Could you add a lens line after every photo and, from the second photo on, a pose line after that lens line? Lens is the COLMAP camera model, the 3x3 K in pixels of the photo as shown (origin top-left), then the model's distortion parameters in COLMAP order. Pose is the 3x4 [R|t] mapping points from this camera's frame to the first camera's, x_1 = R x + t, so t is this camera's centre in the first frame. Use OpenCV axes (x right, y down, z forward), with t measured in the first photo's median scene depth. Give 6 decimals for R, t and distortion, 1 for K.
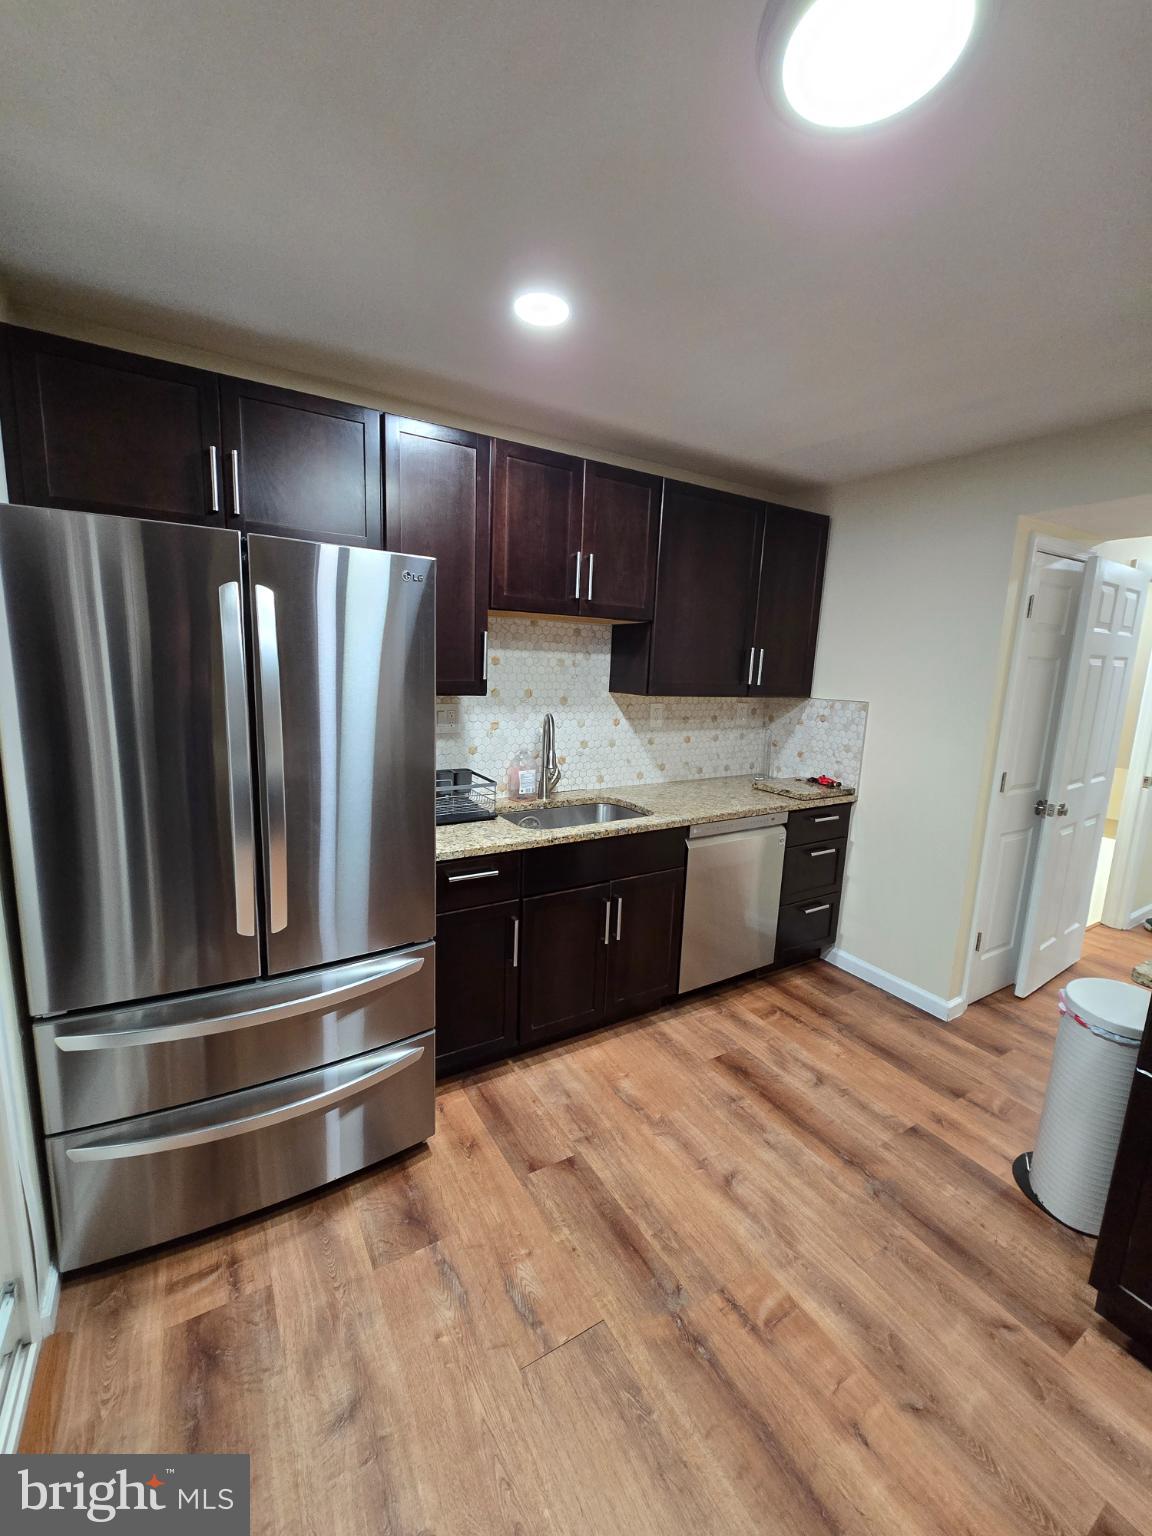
lens RADIAL K [[627.2, 0, 575.3], [0, 627.2, 772.2], [0, 0, 1]] dist [-0.004405, 0.001927]
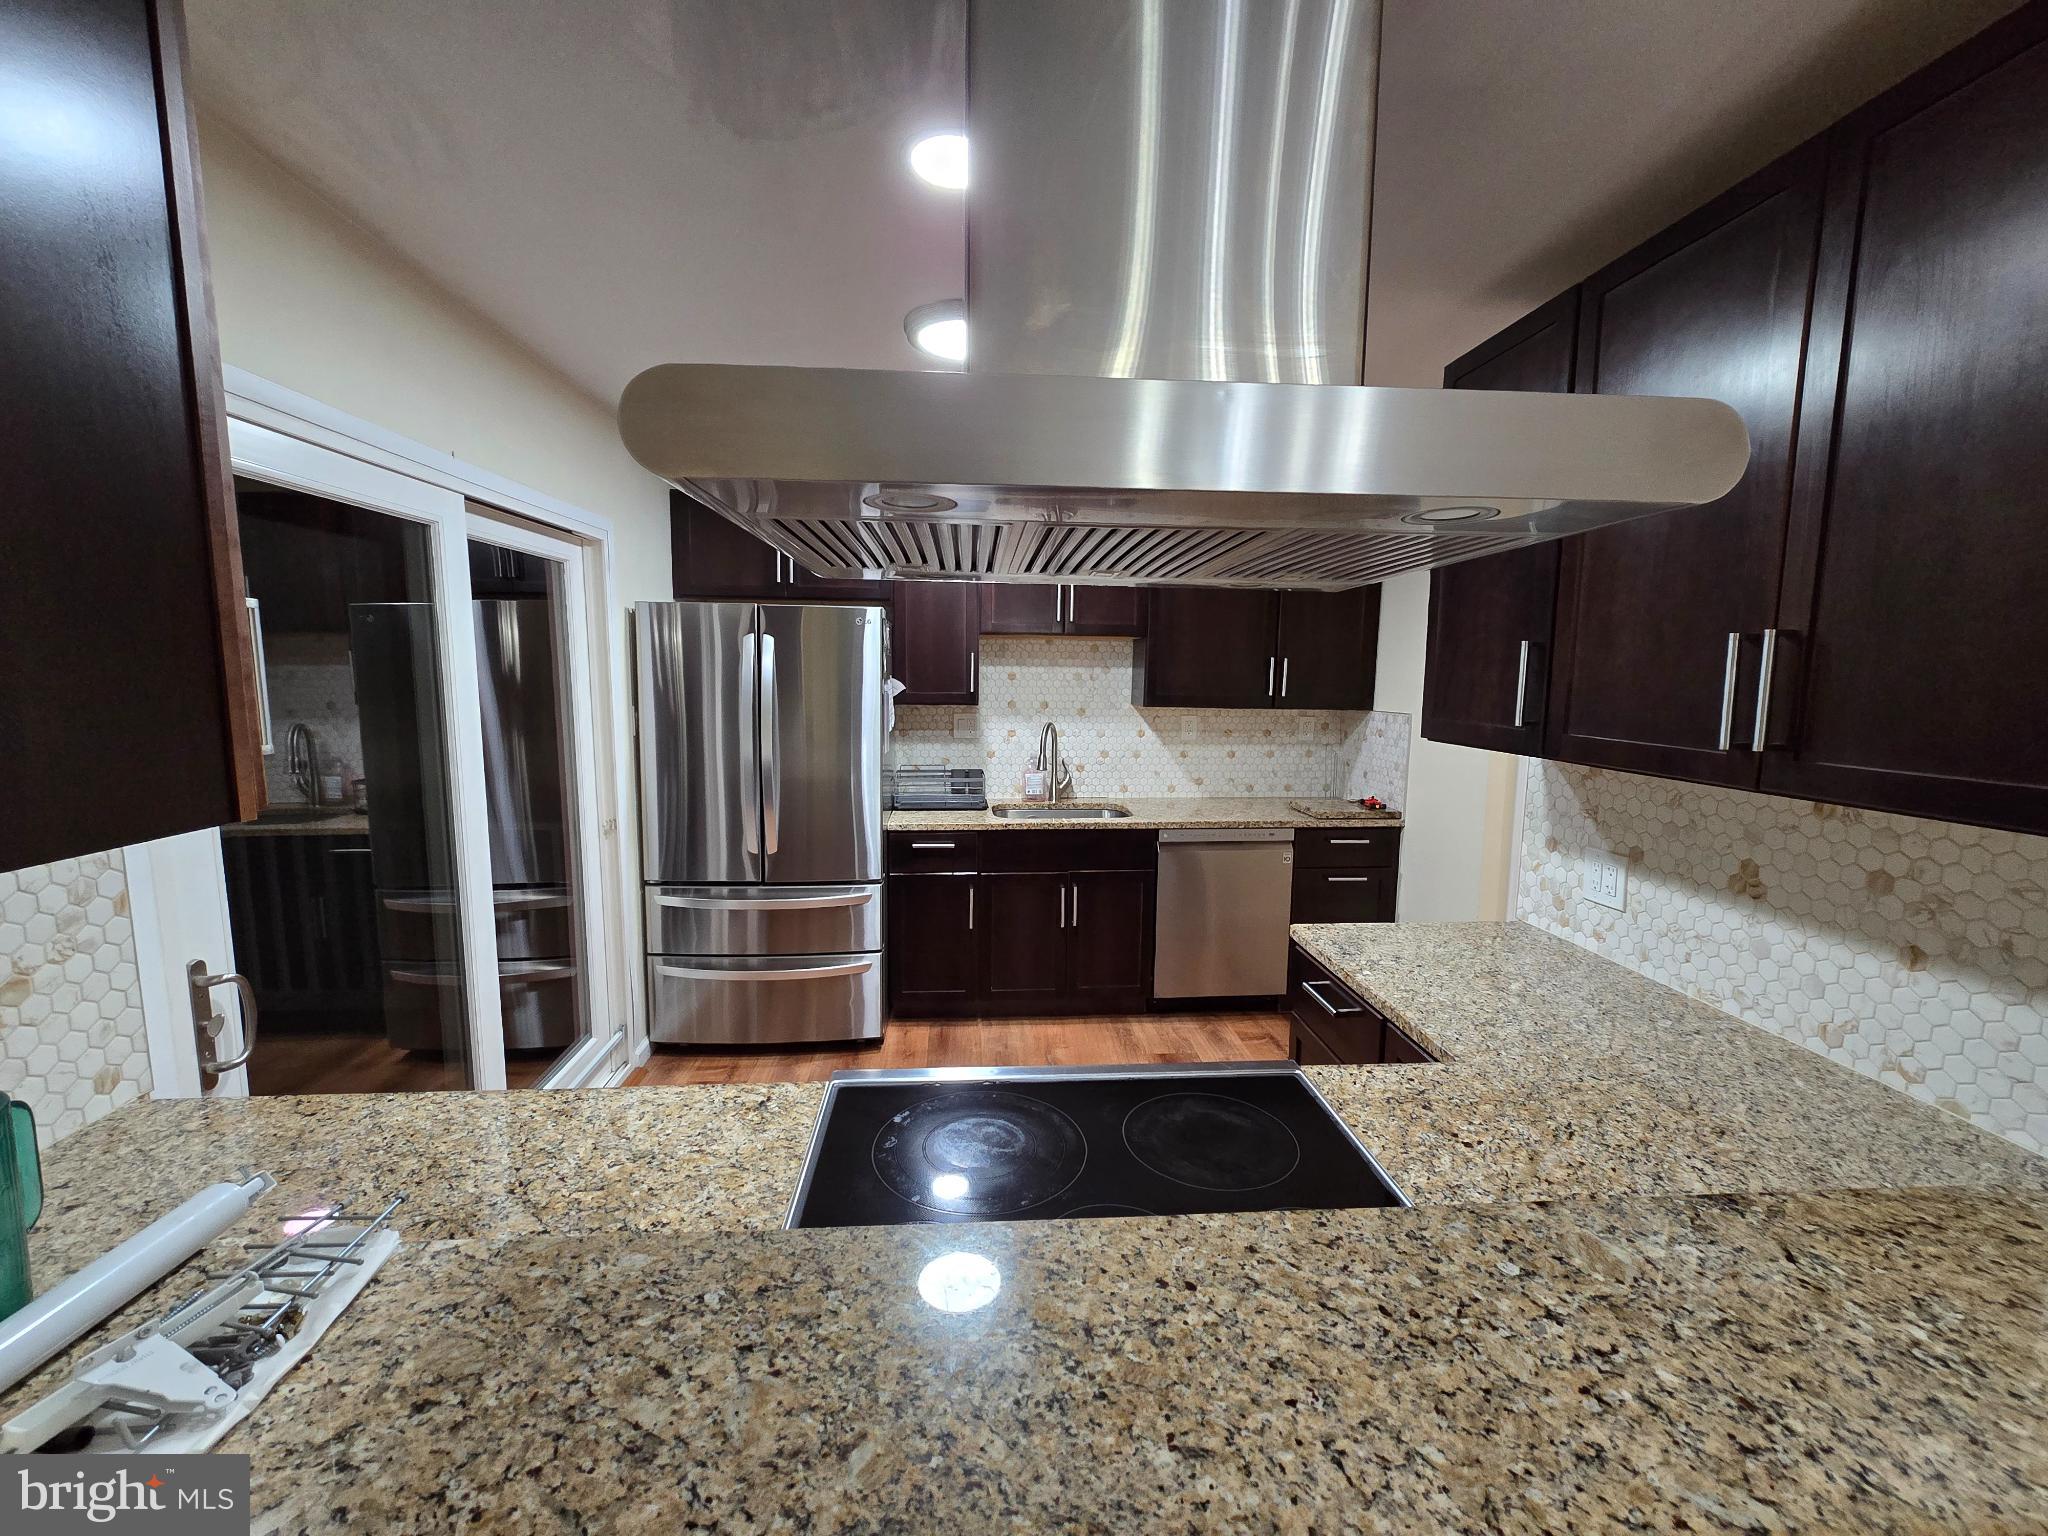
lens RADIAL K [[836.2, 0, 1023.5], [0, 836.2, 766.7], [0, 0, 1]] dist [-0.004405, 0.001927]
pose [[0.891165, 0.028759, -0.452767, 0.521946], [-0.059682, 0.996747, -0.054158, 0.060068], [0.449737, 0.075285, 0.889983, -0.296622]]
